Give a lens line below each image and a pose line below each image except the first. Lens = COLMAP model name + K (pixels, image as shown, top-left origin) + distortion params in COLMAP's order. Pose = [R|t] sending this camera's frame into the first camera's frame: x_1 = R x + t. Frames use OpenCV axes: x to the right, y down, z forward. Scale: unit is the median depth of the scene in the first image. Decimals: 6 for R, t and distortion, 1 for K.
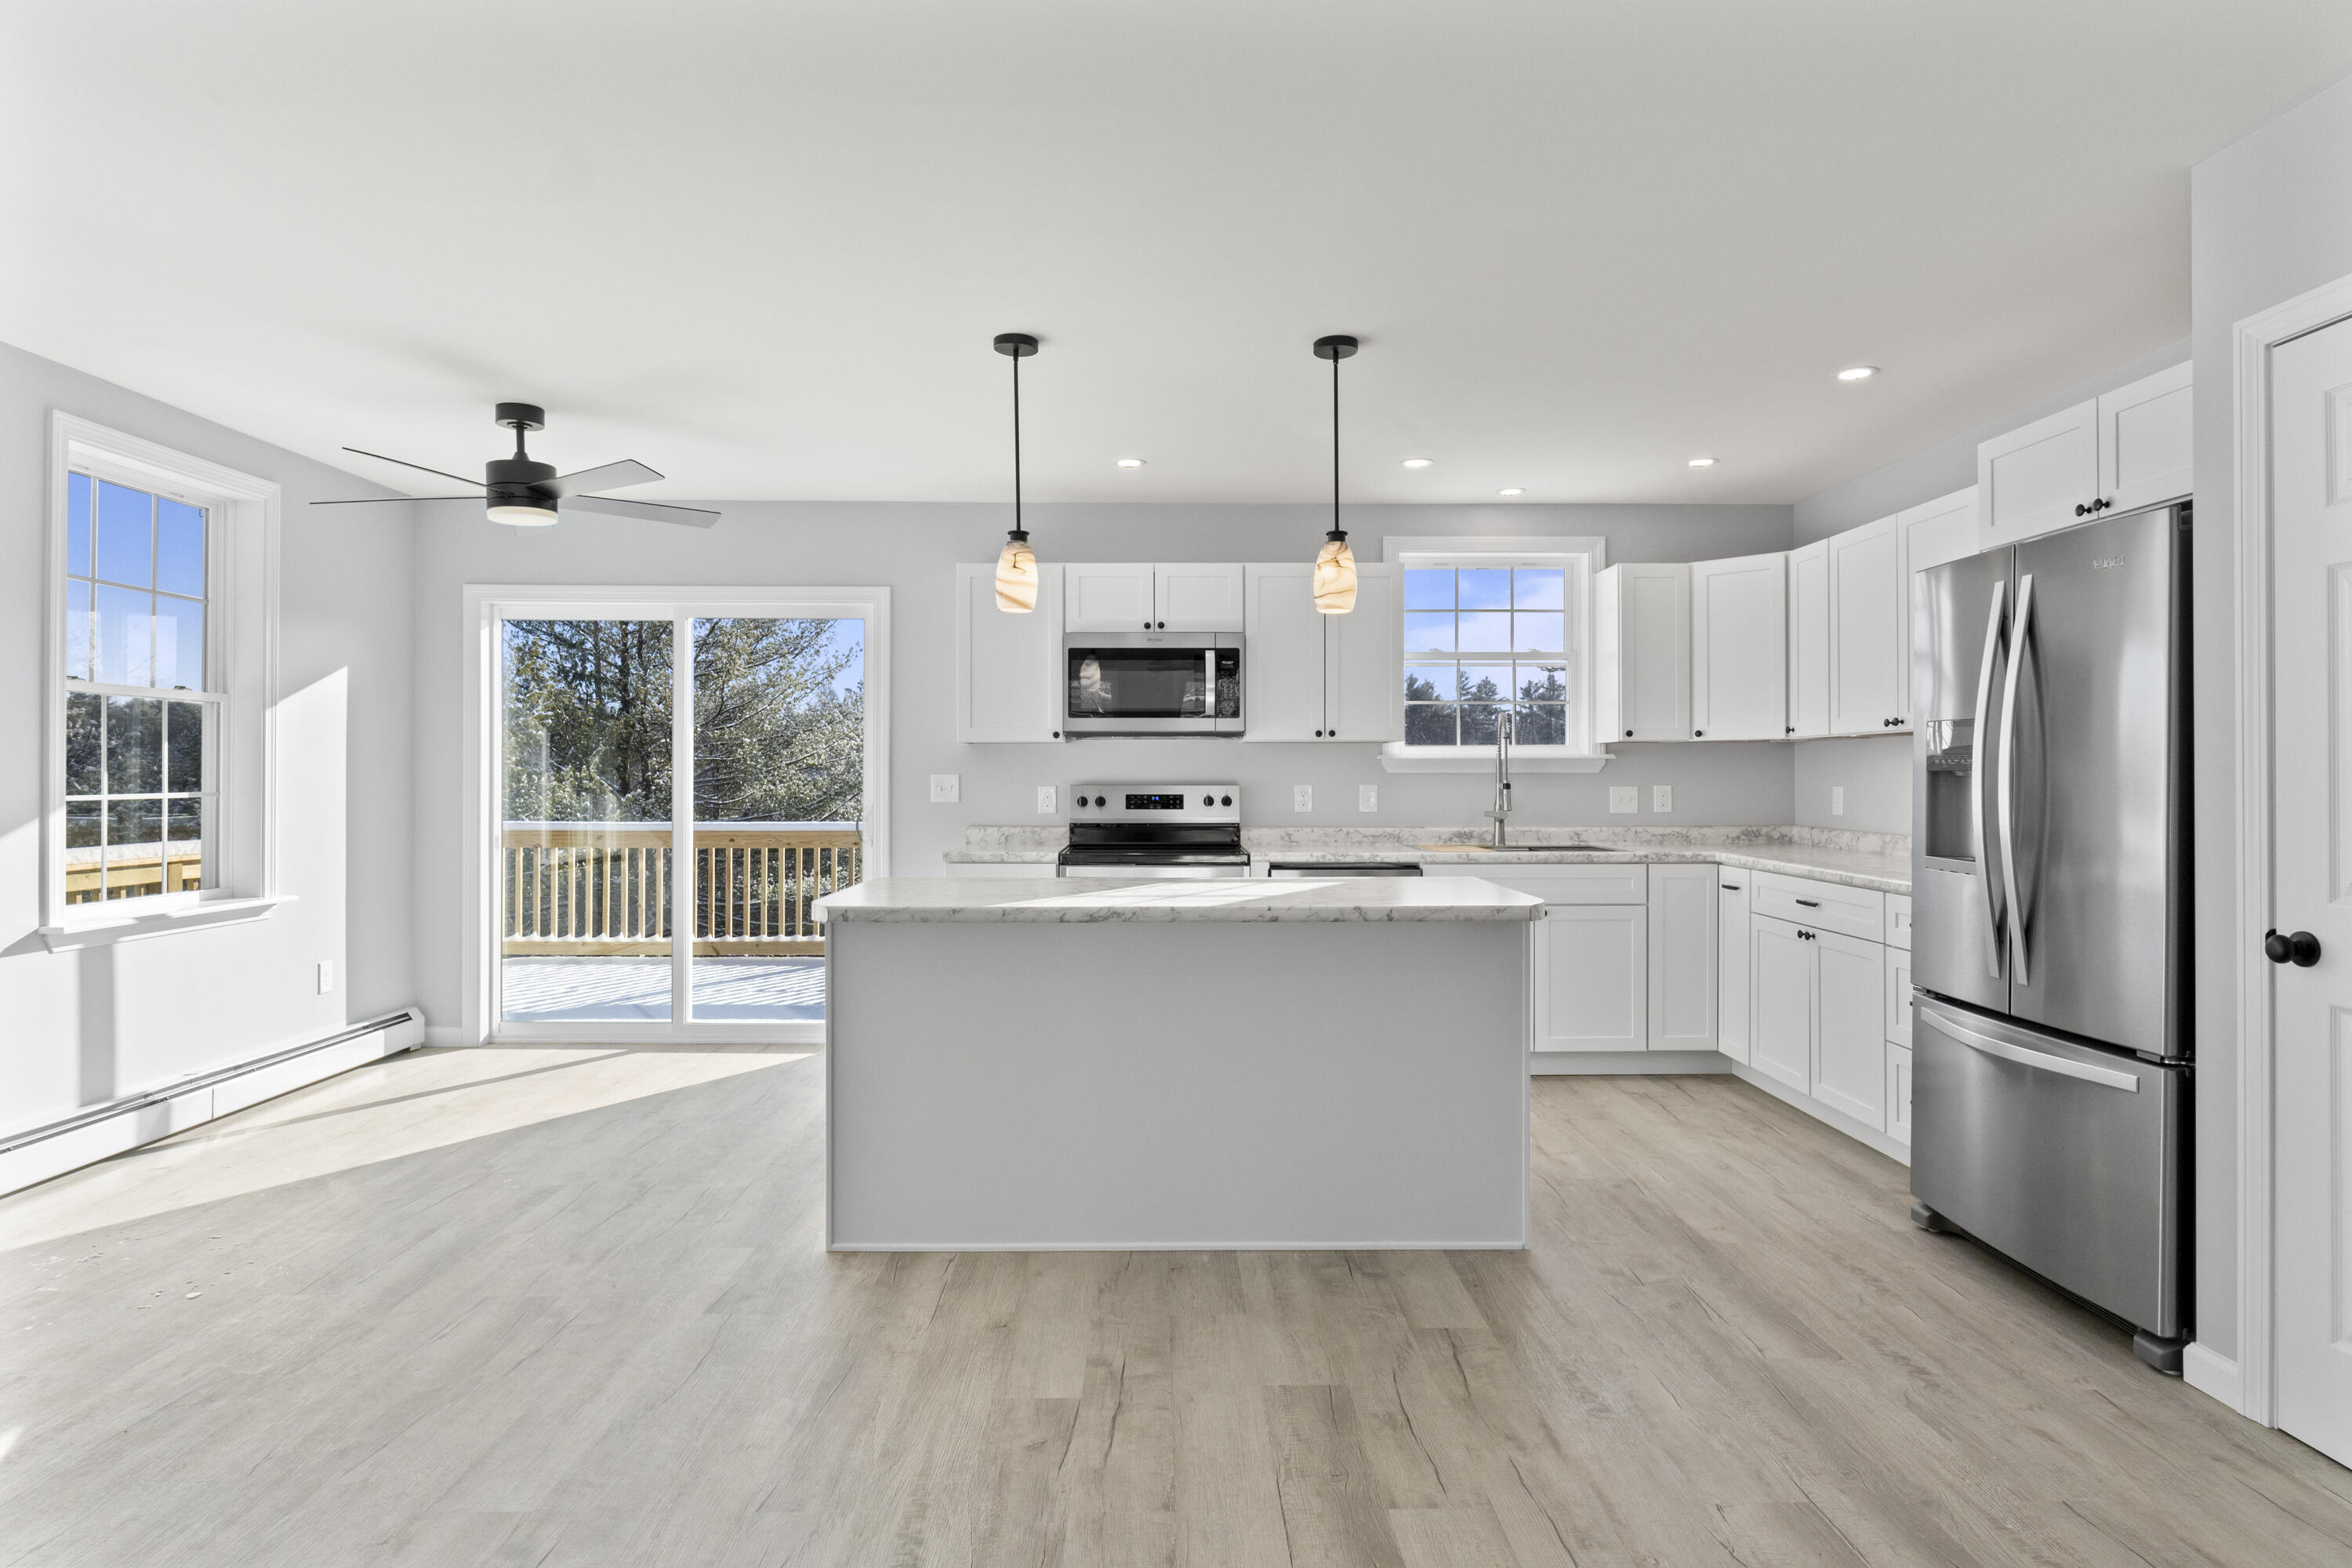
lens RADIAL K [[1292.5, 0, 1171.4], [0, 1292.5, 775.5], [0, 0, 1]] dist [-0.005053, -0.001454]
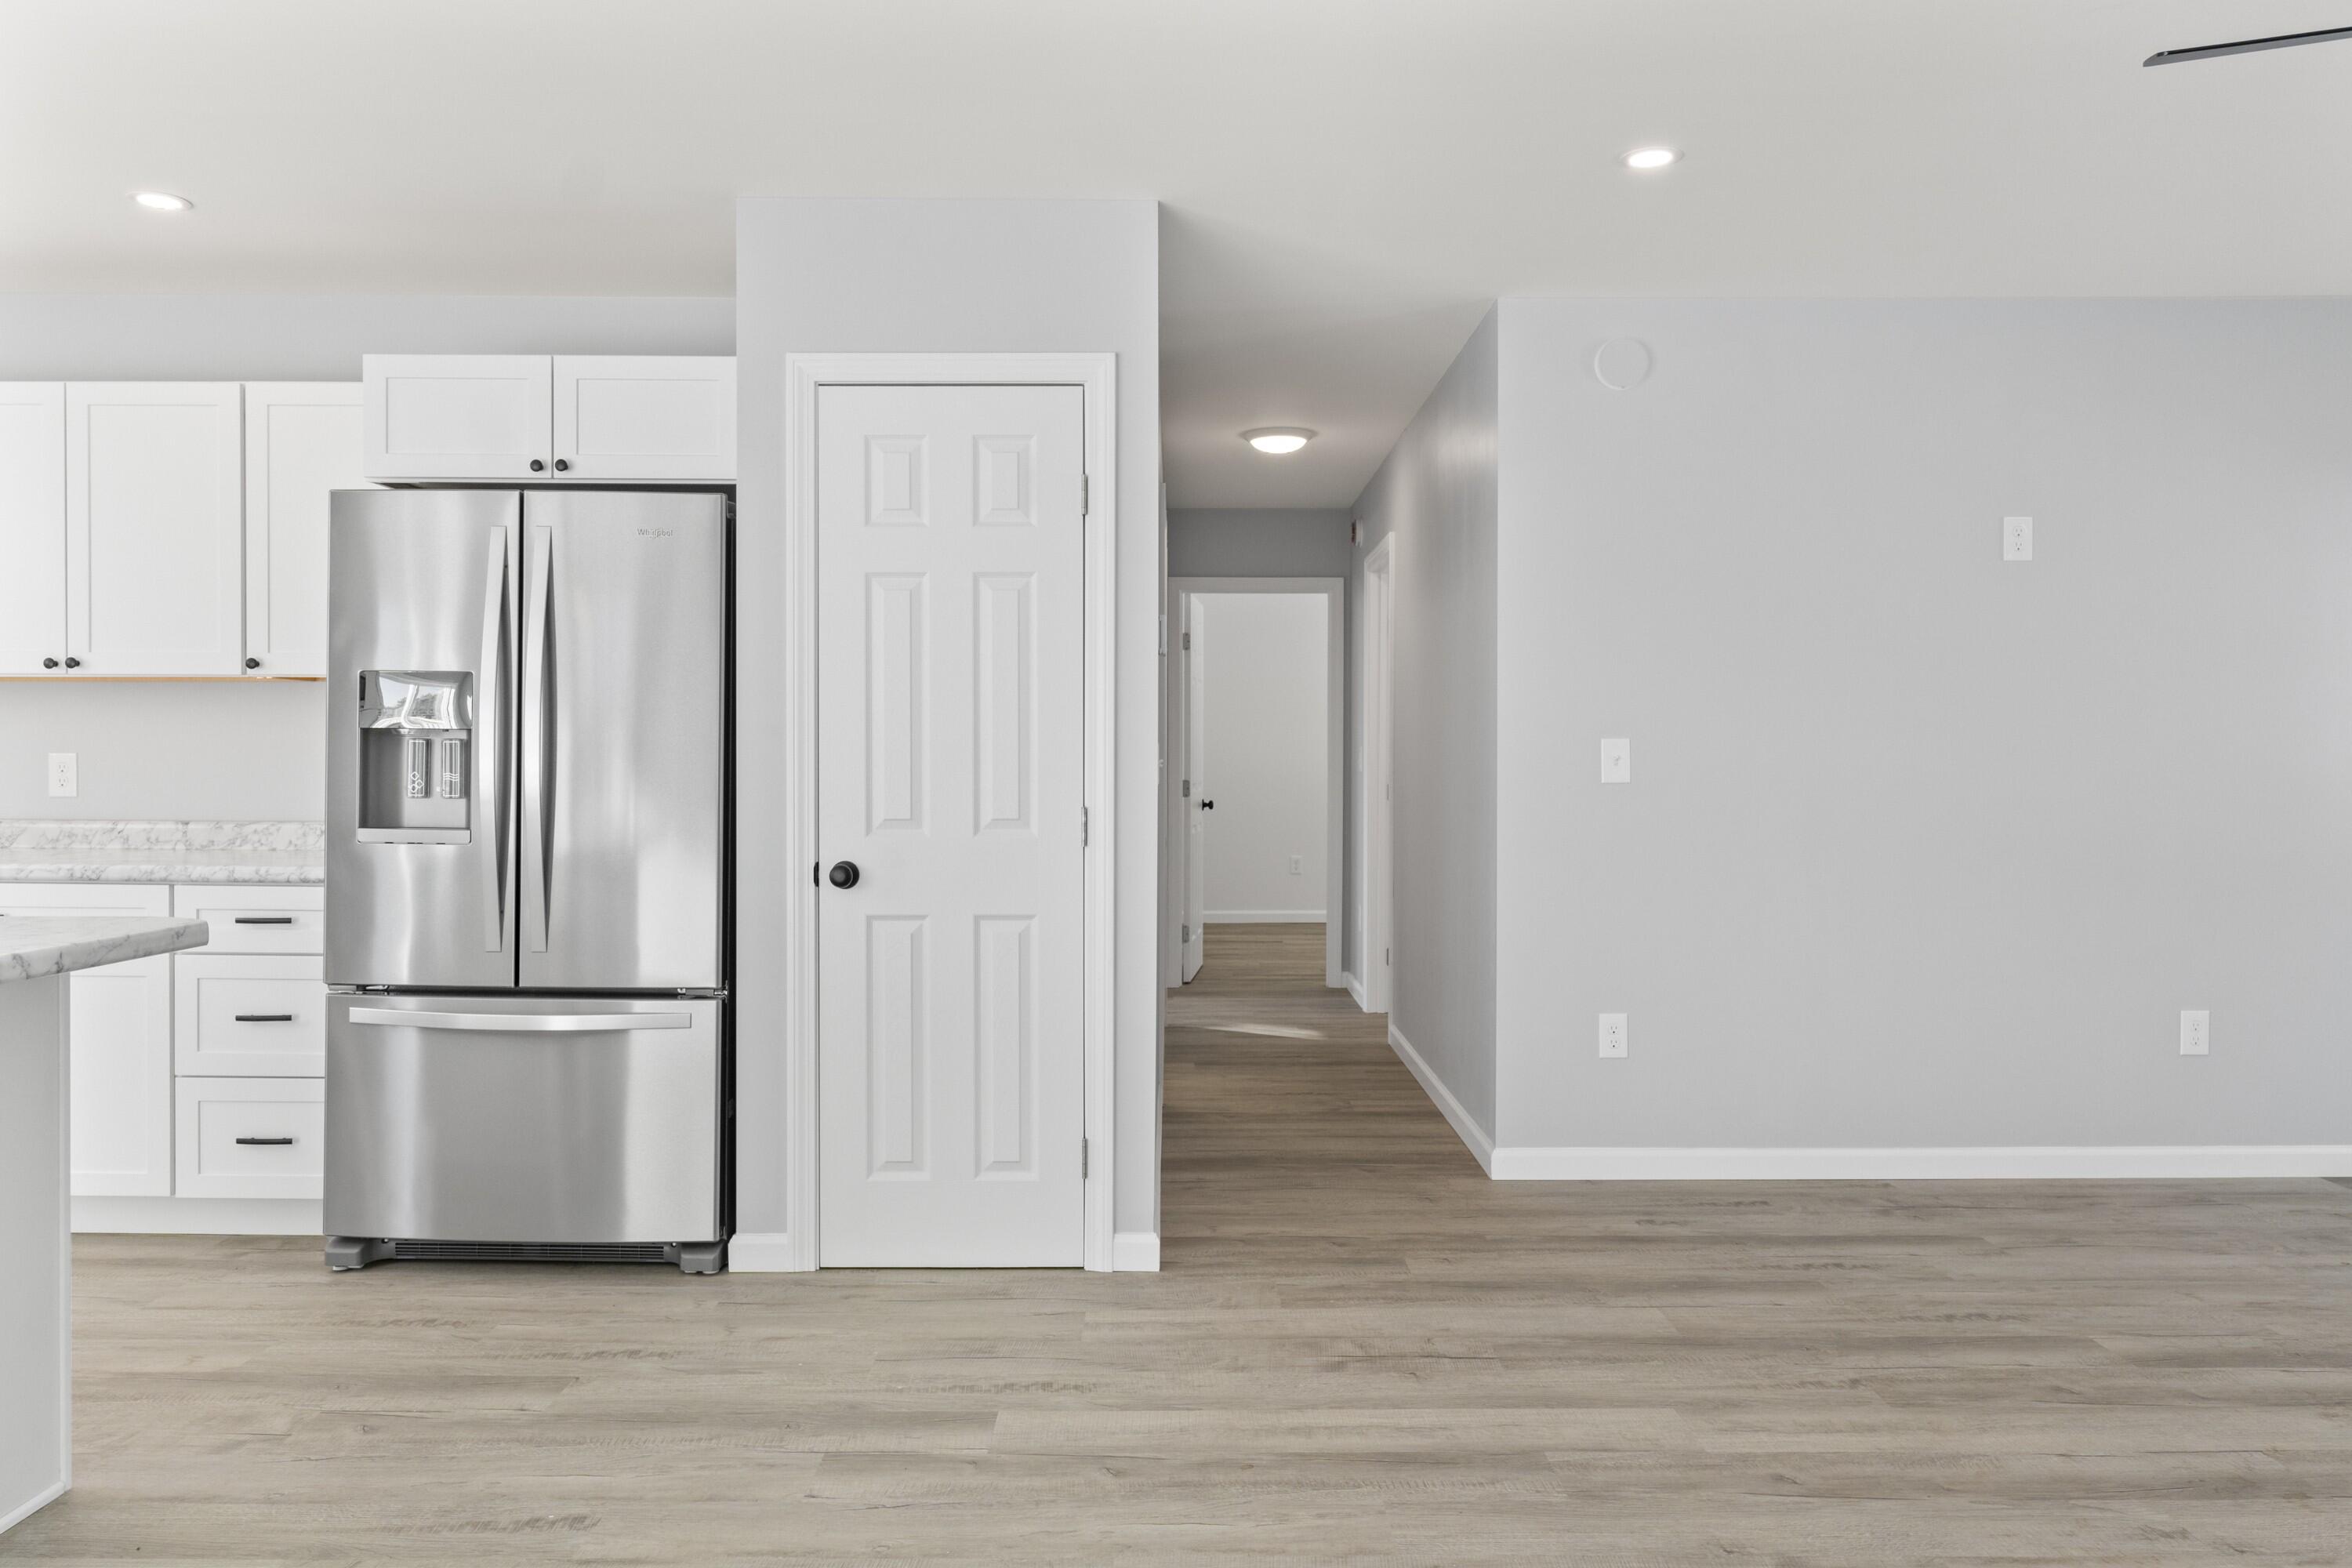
lens RADIAL K [[1610.4, 0, 1190.2], [0, 1610.4, 776.0], [0, 0, 1]] dist [0.001883, -0.006150]
pose [[0.010704, -0.008717, 0.999905, -0.385358], [-0.005365, 0.999947, 0.008774, 0.012845], [-0.999928, -0.005458, 0.010657, 0.363291]]
